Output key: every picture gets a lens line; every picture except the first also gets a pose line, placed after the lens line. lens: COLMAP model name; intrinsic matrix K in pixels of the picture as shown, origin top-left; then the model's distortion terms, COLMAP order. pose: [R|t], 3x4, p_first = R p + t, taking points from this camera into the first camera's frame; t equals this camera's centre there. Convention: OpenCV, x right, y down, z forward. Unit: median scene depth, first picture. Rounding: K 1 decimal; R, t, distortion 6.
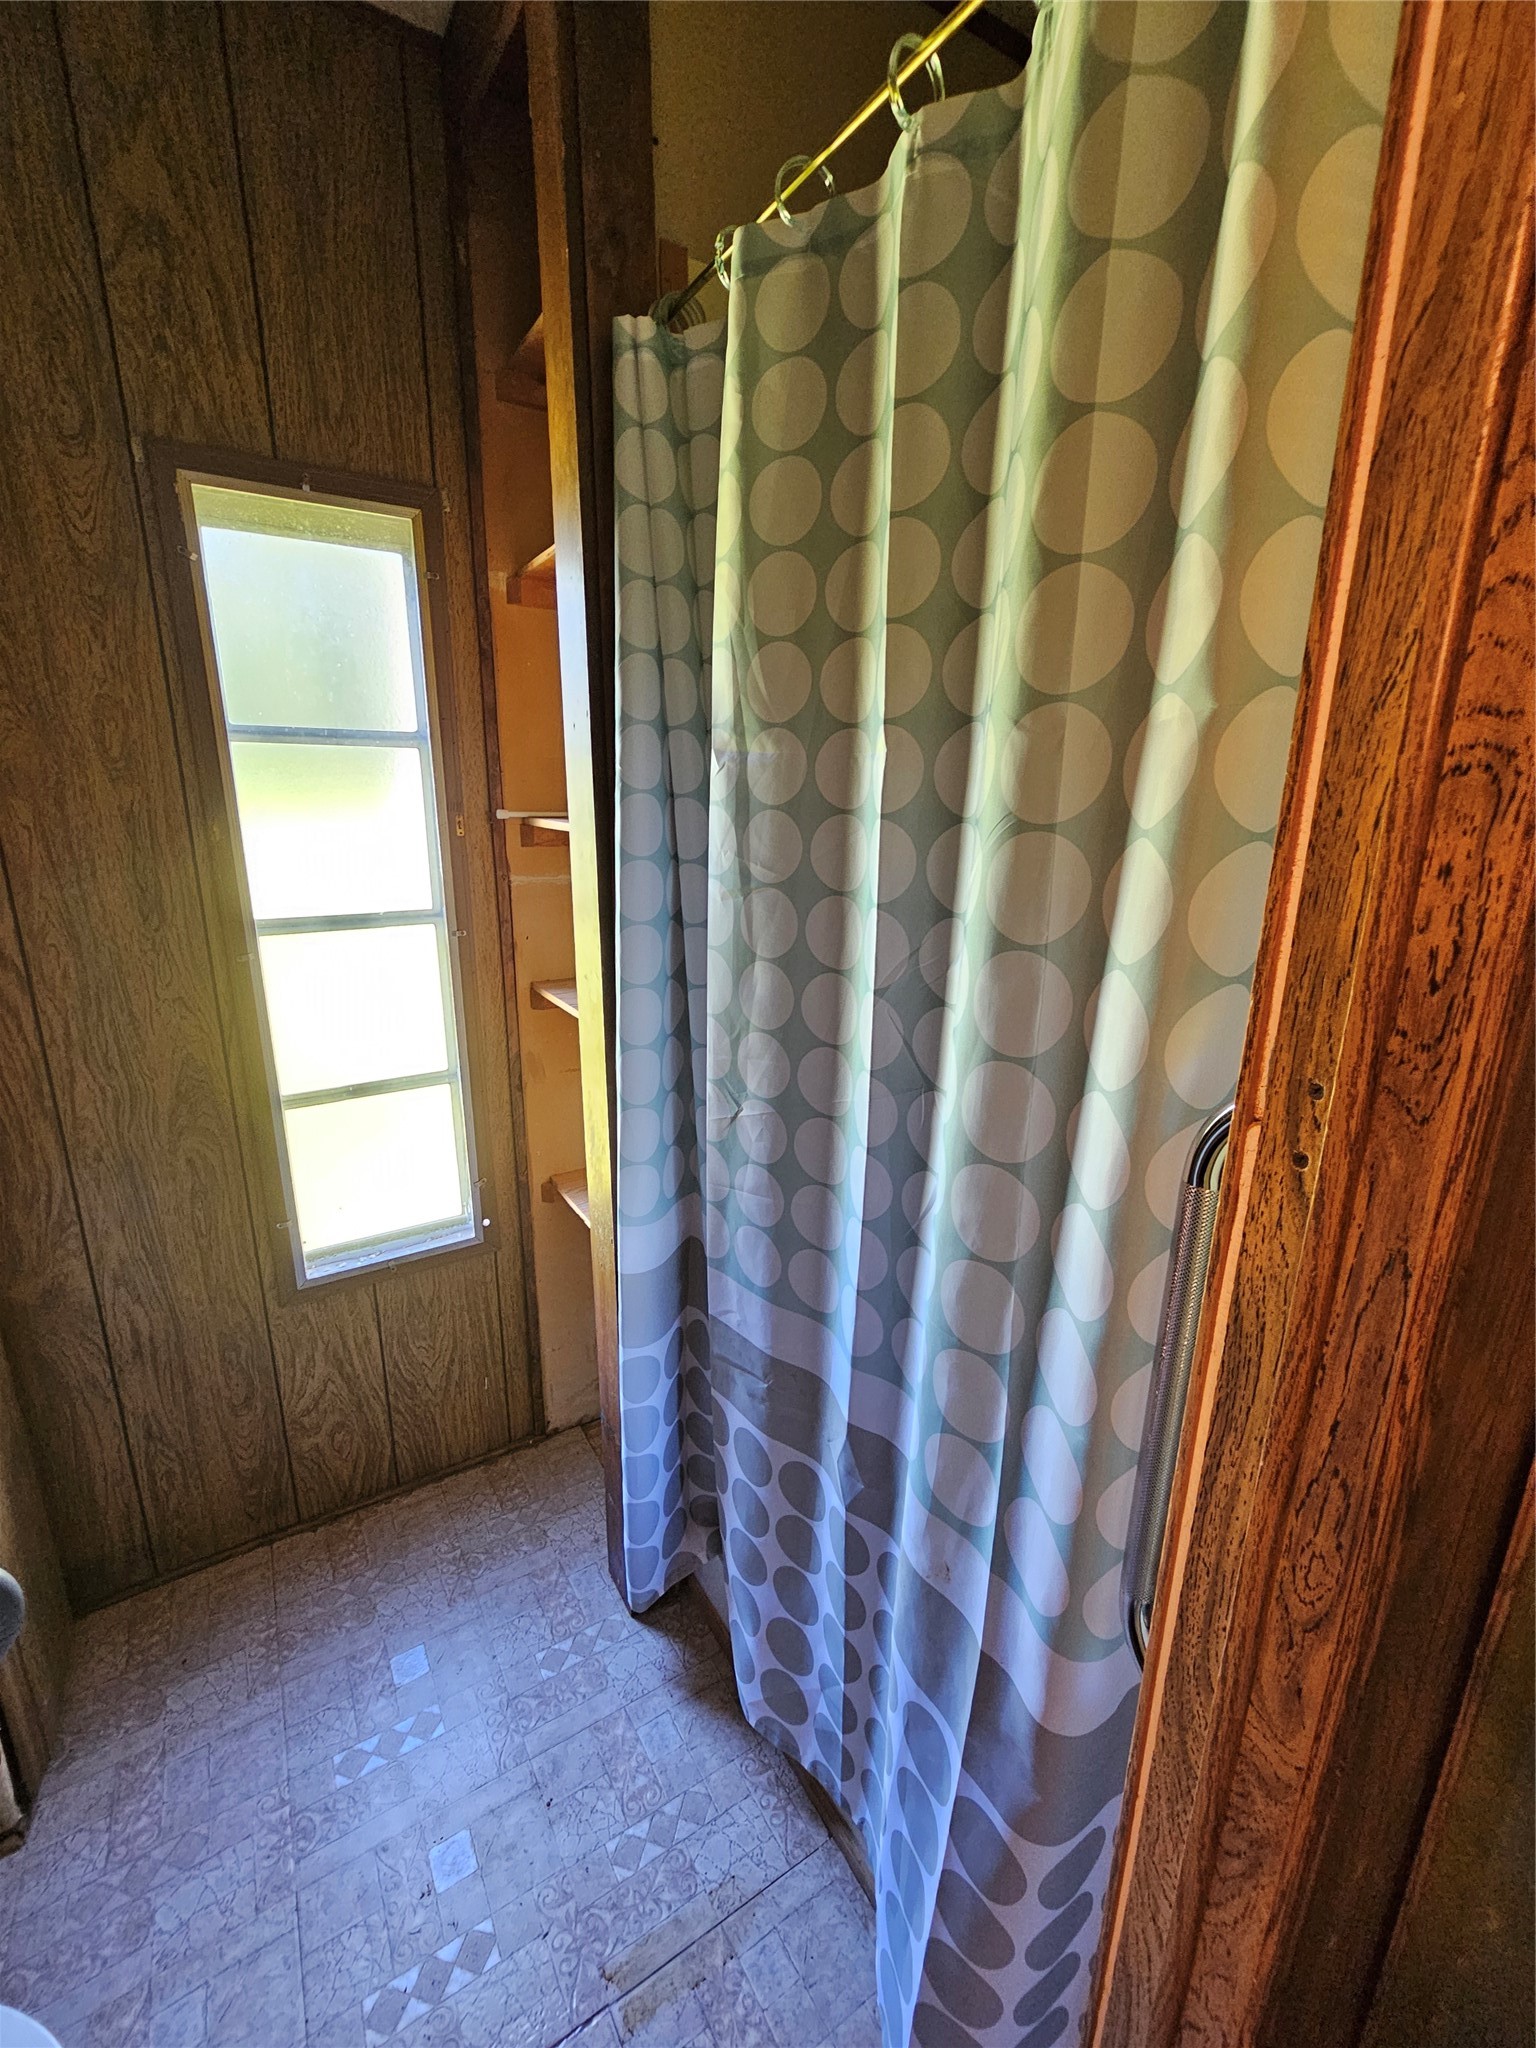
lens RADIAL K [[838.8, 0, 777.3], [0, 838.8, 1008.3], [0, 0, 1]] dist [-0.003995, -0.000010]
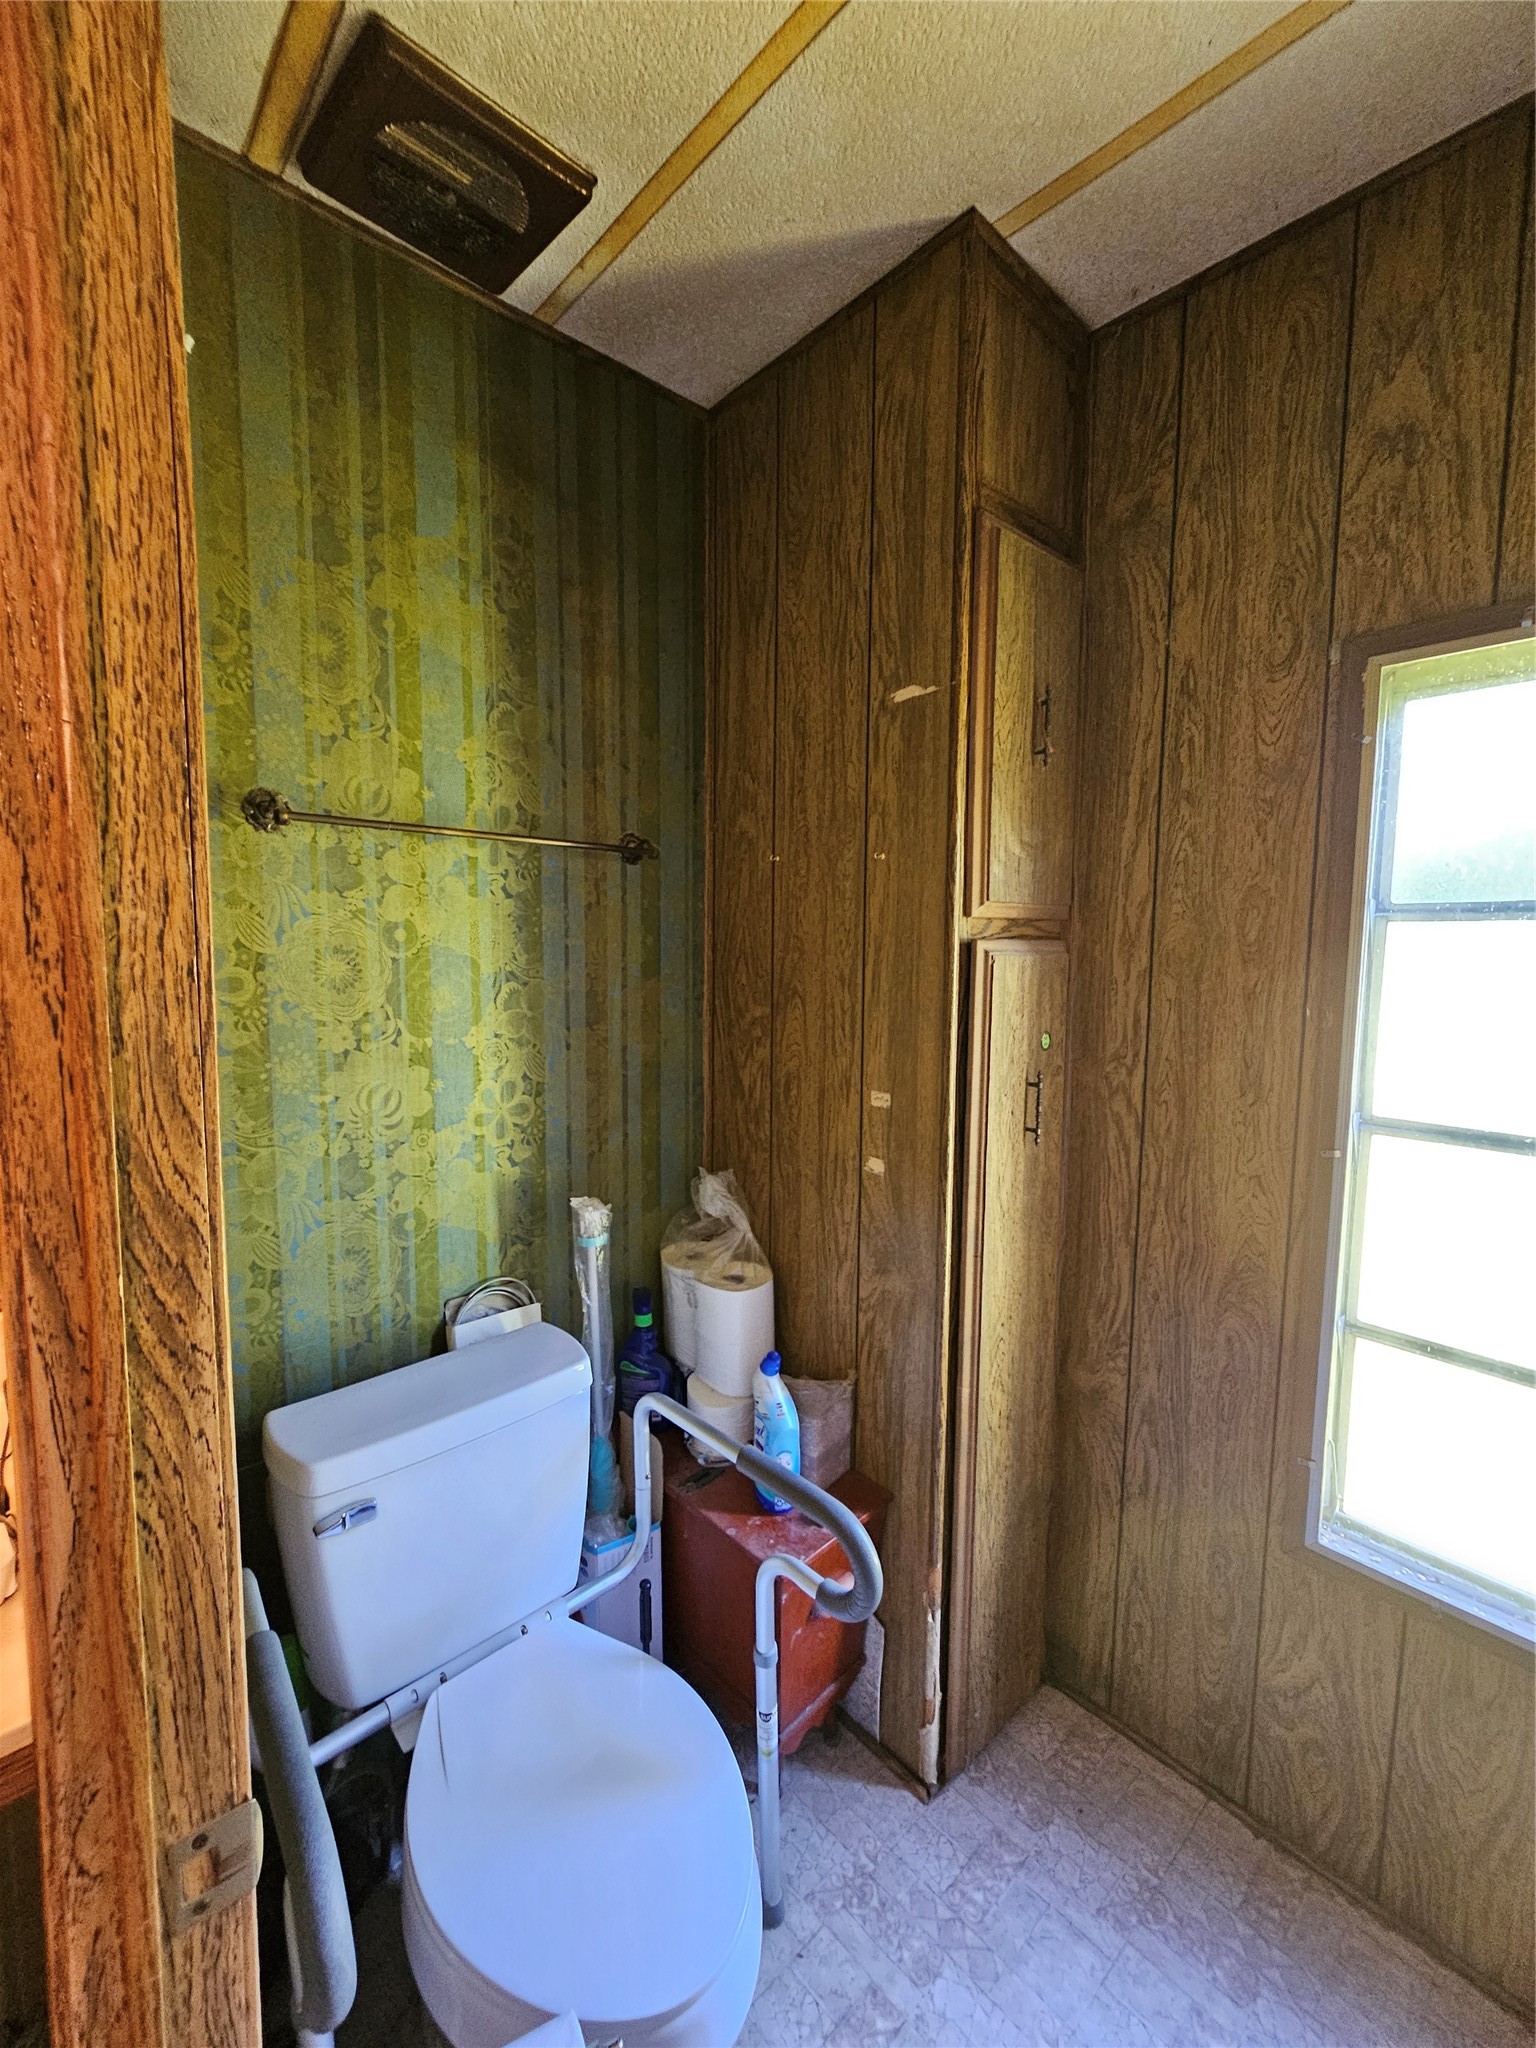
lens RADIAL K [[838.8, 0, 774.0], [0, 838.8, 1025.0], [0, 0, 1]] dist [-0.003995, -0.000010]
pose [[0.167390, 0.076596, -0.982911, 0.160435], [-0.264197, 0.963998, 0.030129, -0.068612], [0.949832, 0.254639, 0.181601, 0.252176]]
